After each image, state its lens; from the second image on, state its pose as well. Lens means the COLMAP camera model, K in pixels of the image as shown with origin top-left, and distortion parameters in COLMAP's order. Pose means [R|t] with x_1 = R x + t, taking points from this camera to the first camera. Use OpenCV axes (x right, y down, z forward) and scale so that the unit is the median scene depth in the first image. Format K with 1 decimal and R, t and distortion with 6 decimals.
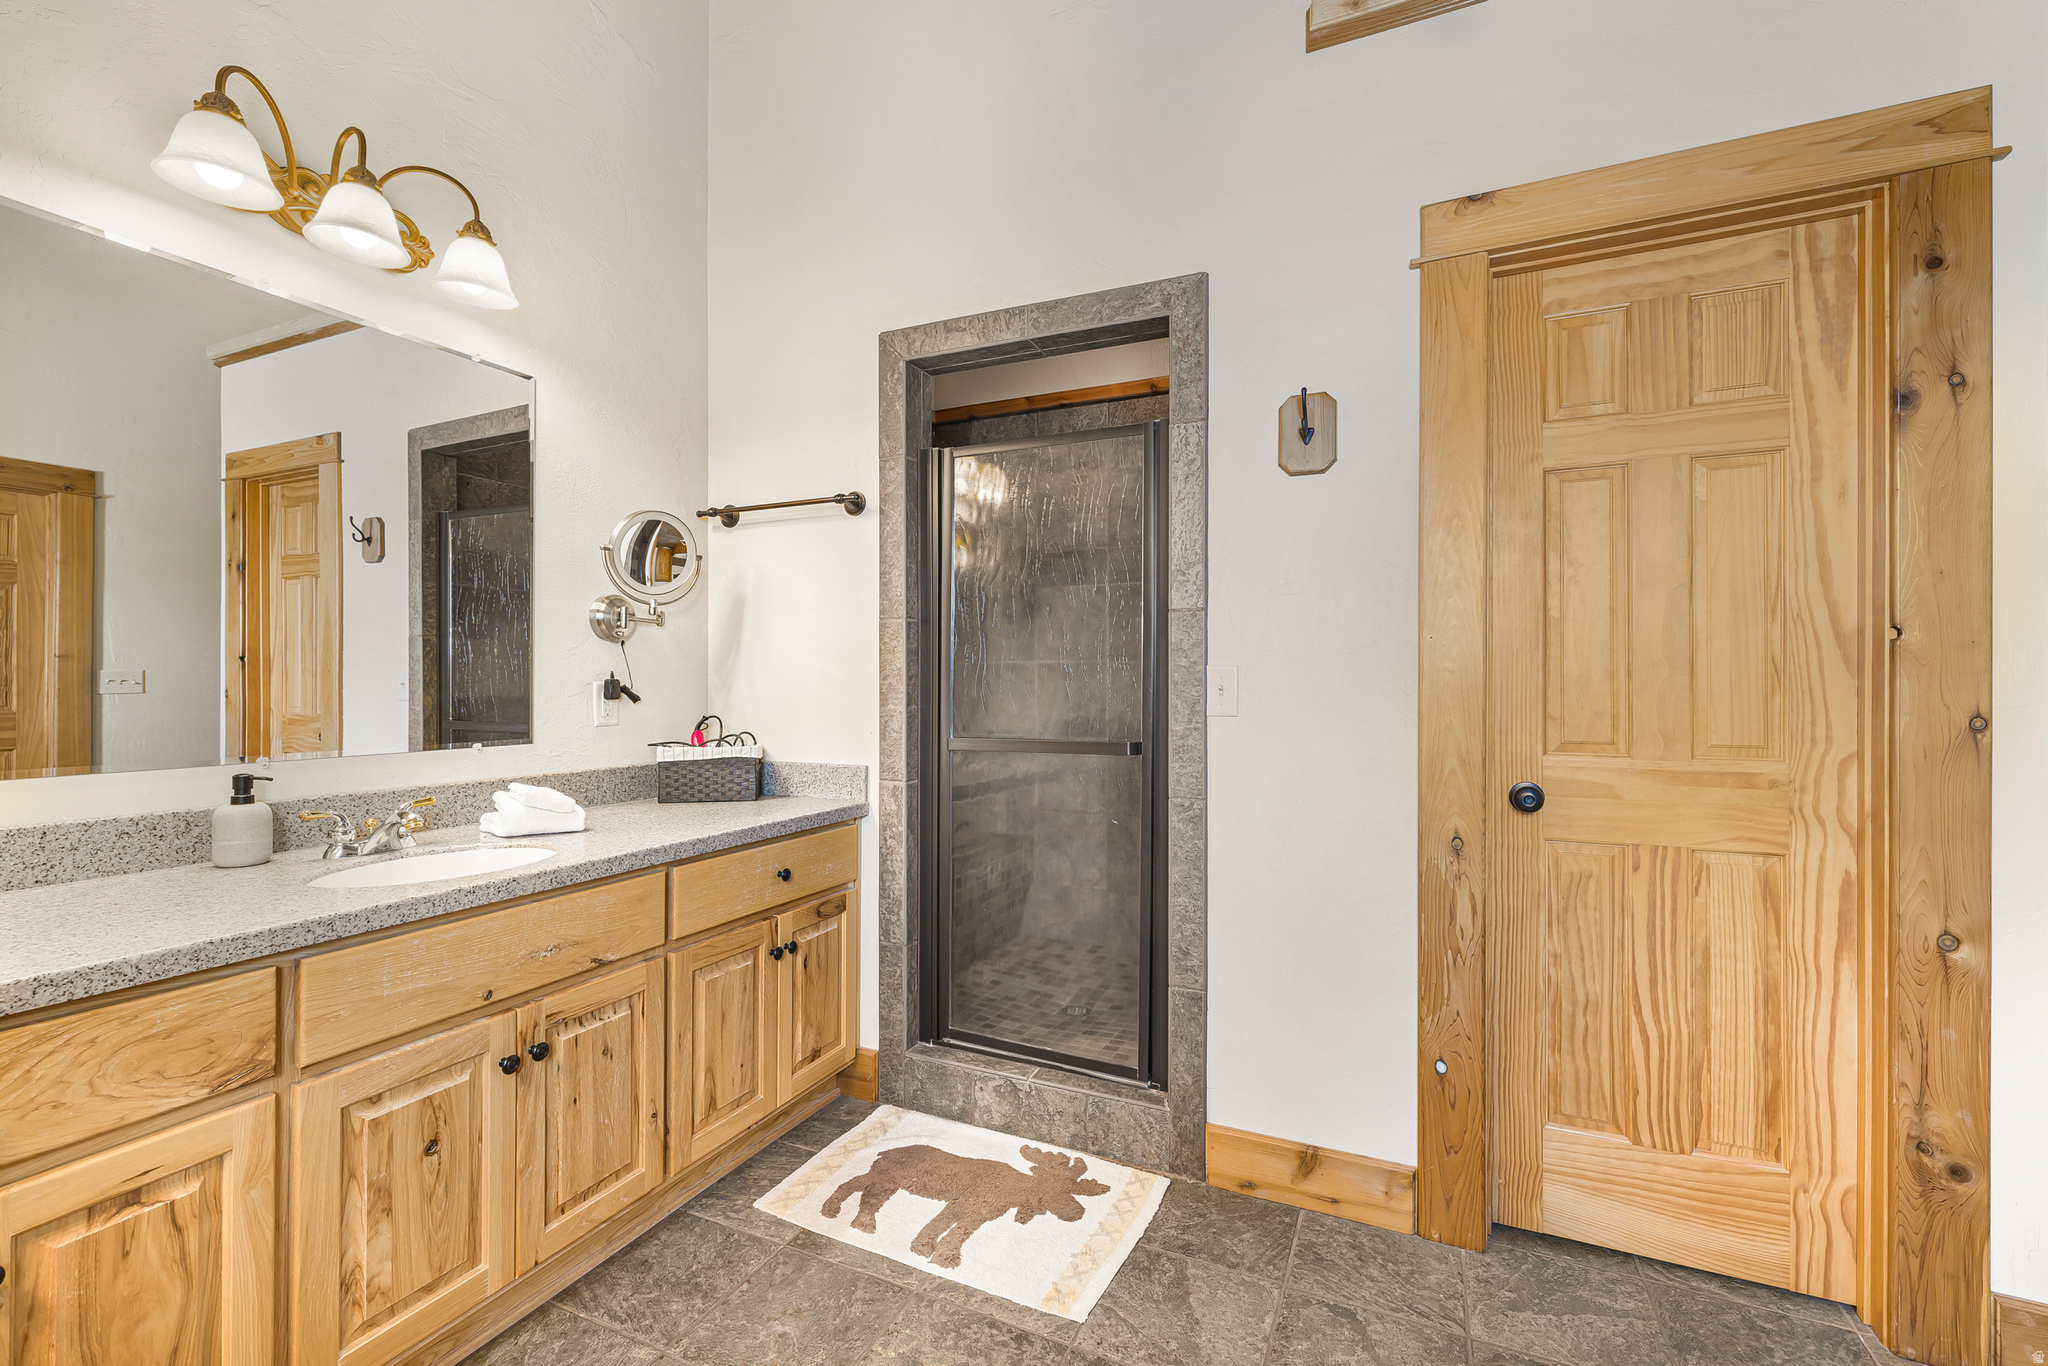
lens RADIAL K [[869.0, 0, 1017.3], [0, 869.0, 684.6], [0, 0, 1]] dist [0.009245, 0.000822]
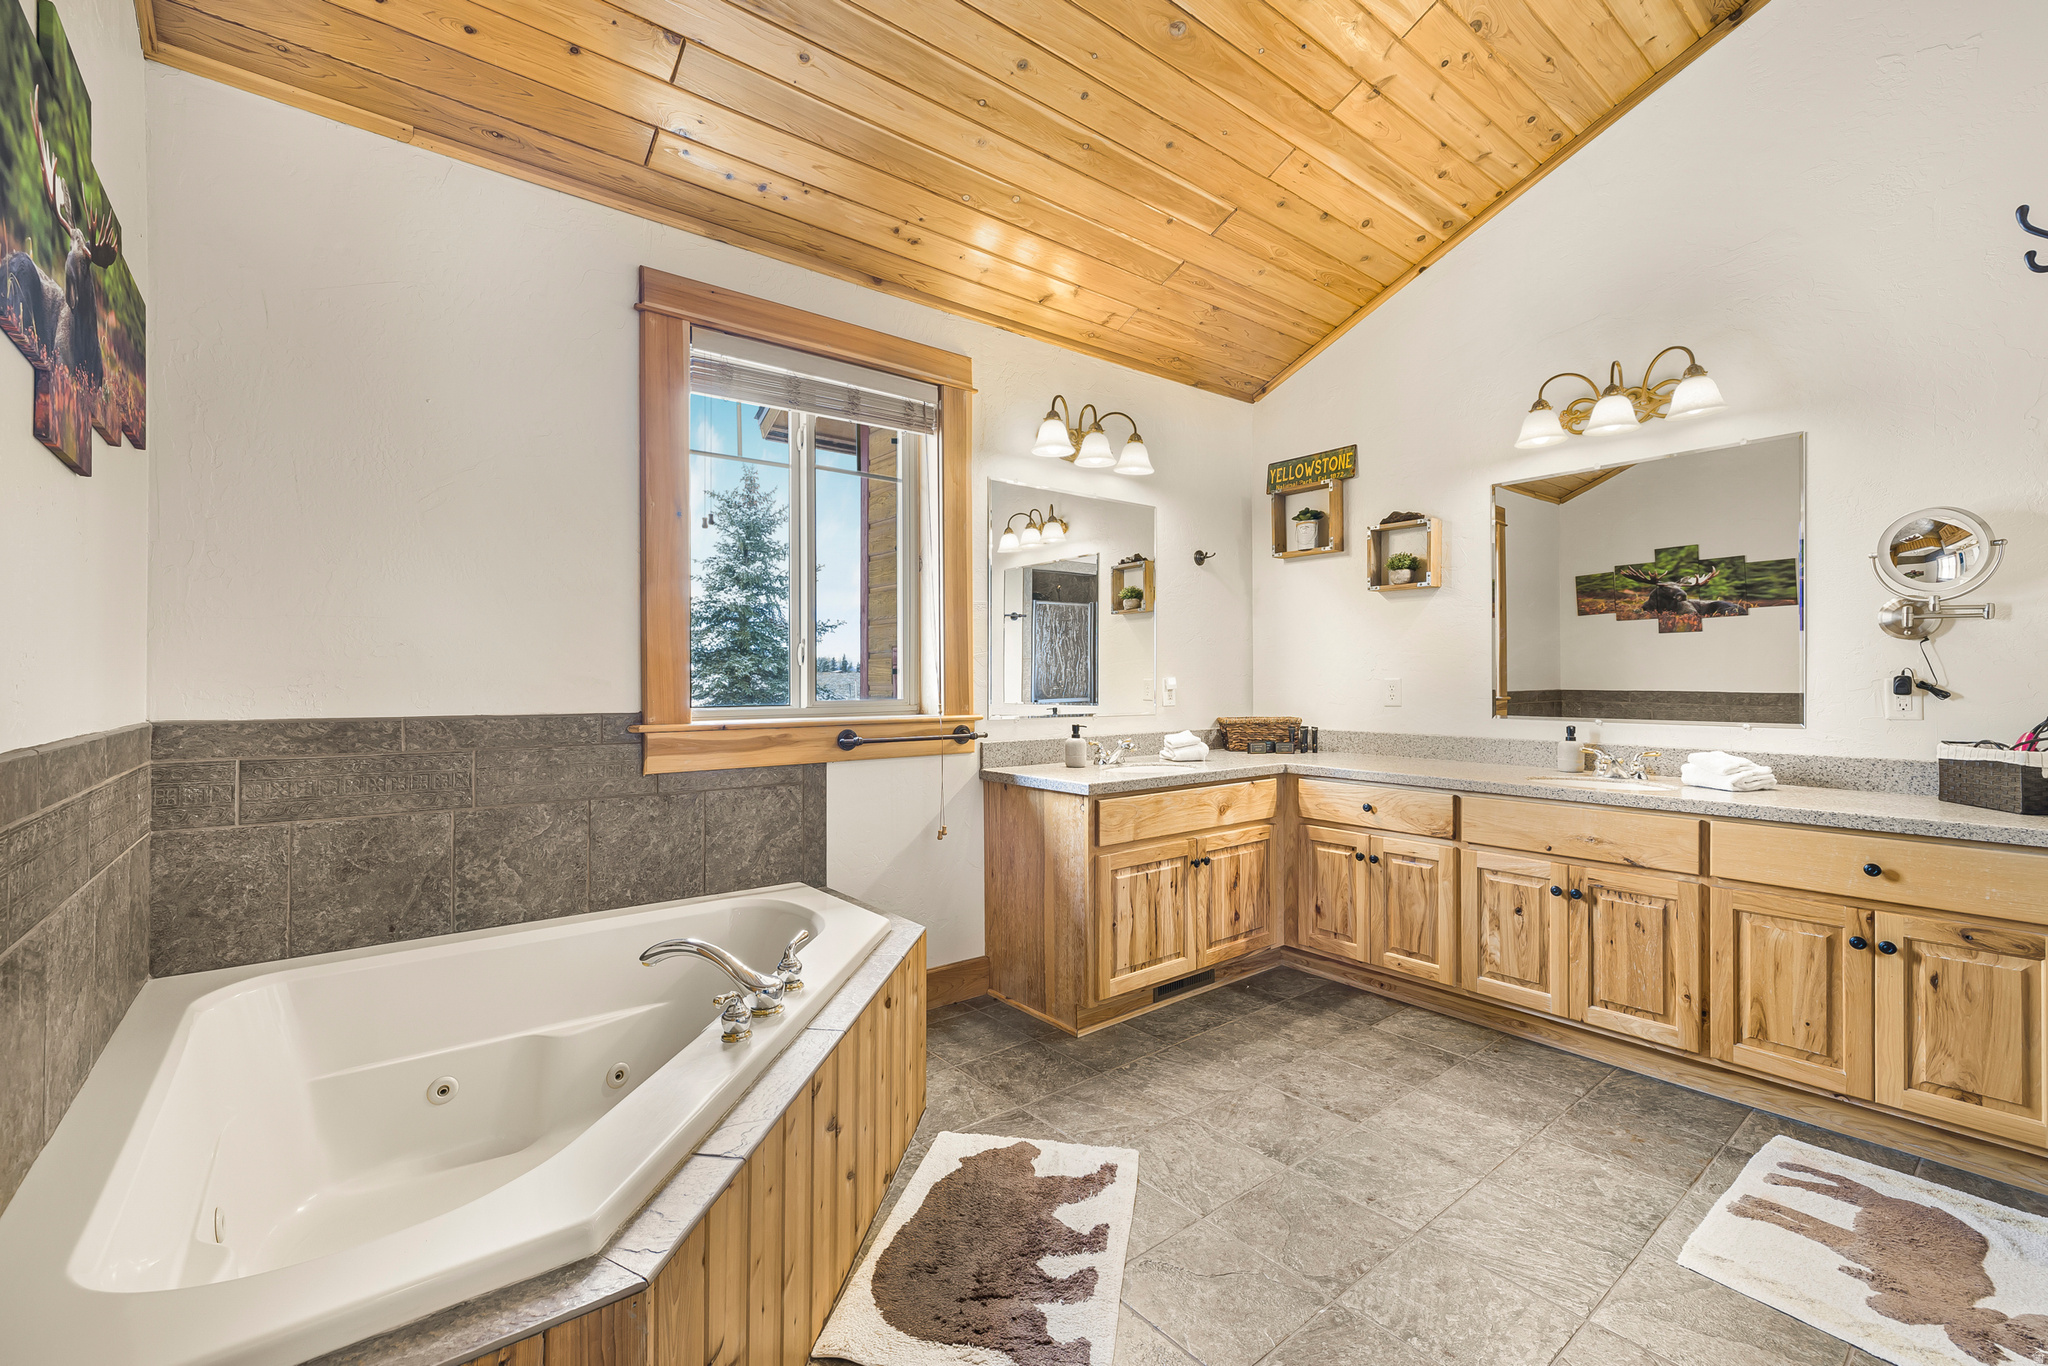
lens RADIAL K [[869.0, 0, 1017.5], [0, 869.0, 679.5], [0, 0, 1]] dist [0.009245, 0.000822]
pose [[-0.433153, -0.002793, -0.901316, 1.214563], [-0.004862, 0.999988, -0.000763, 0.005877], [0.901307, 0.004052, -0.433161, 0.621241]]
